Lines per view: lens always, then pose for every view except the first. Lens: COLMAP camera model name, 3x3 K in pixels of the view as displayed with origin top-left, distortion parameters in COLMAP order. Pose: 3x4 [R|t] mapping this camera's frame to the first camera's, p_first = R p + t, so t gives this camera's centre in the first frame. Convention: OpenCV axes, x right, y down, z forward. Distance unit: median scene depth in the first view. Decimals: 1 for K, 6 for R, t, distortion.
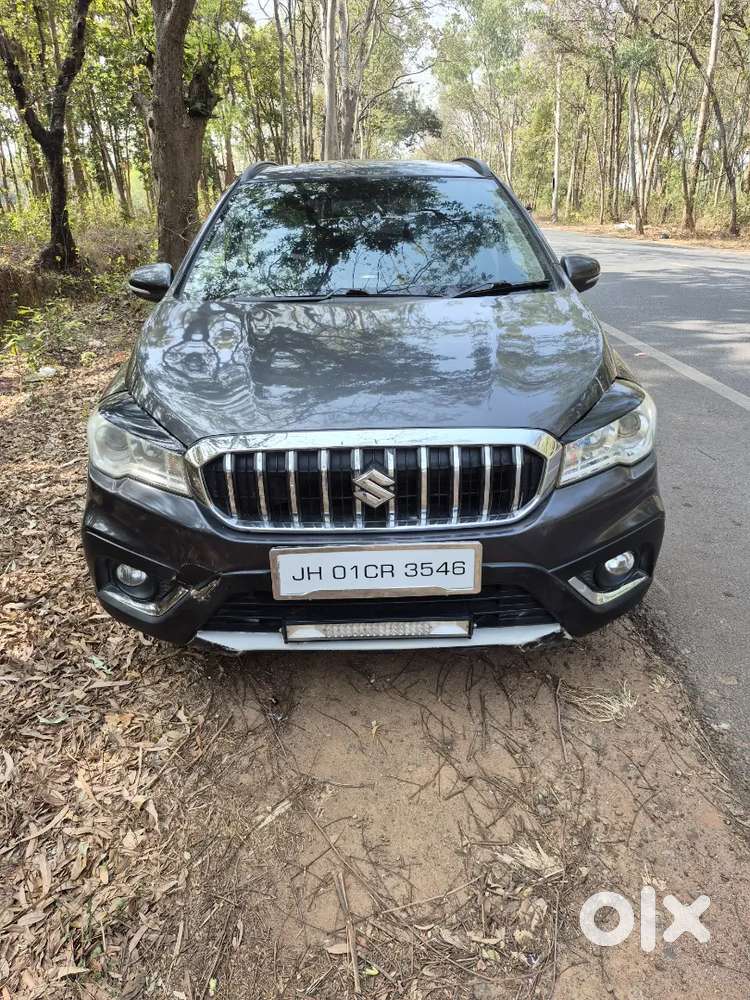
lens RADIAL K [[703.9, 0, 376.2], [0, 703.9, 500.2], [0, 0, 1]] dist [0.057026, -0.054779]
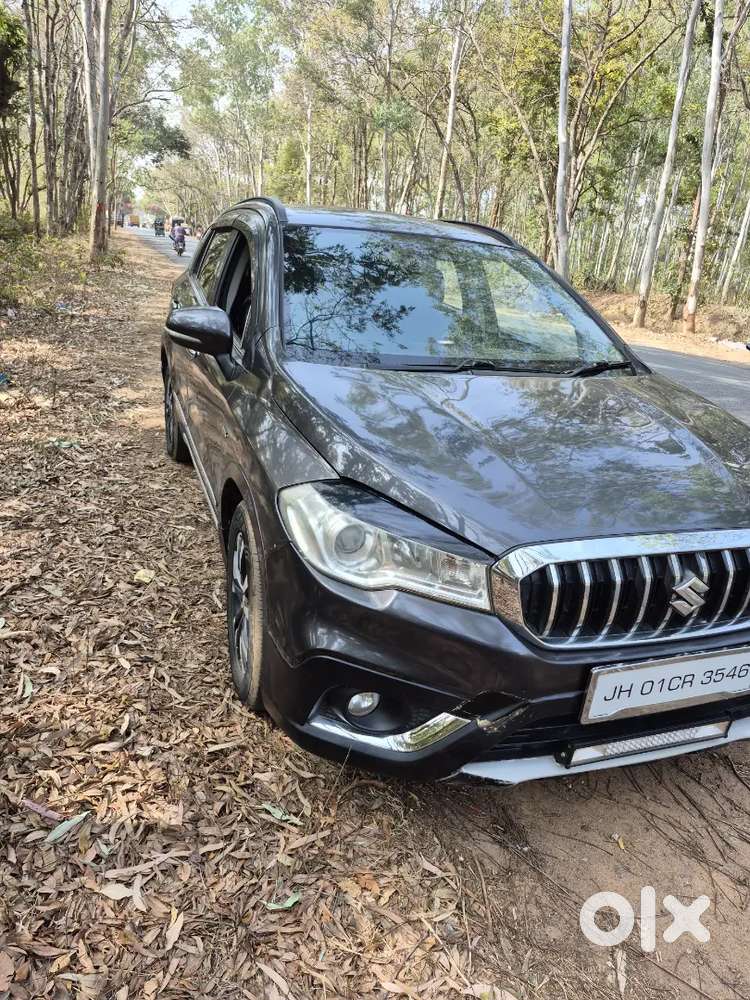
lens RADIAL K [[703.9, 0, 371.9], [0, 703.9, 509.8], [0, 0, 1]] dist [0.057026, -0.054779]
pose [[0.933456, -0.012613, 0.358471, -0.706112], [0.020918, 0.999595, -0.019299, -0.117518], [-0.358083, 0.025513, 0.933341, 0.247882]]
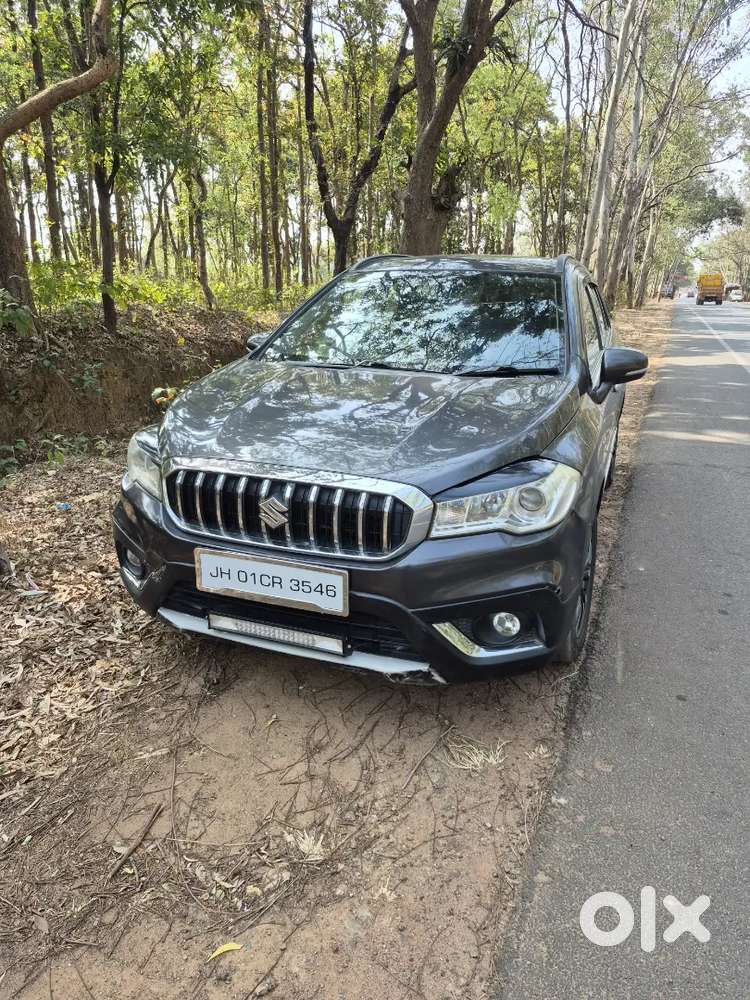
lens RADIAL K [[703.9, 0, 373.3], [0, 703.9, 495.7], [0, 0, 1]] dist [0.057026, -0.054779]
pose [[0.926288, 0.143170, -0.348559, 0.562039], [-0.178806, 0.981237, -0.072132, 0.011405], [0.331691, 0.129139, 0.934507, -0.101681]]
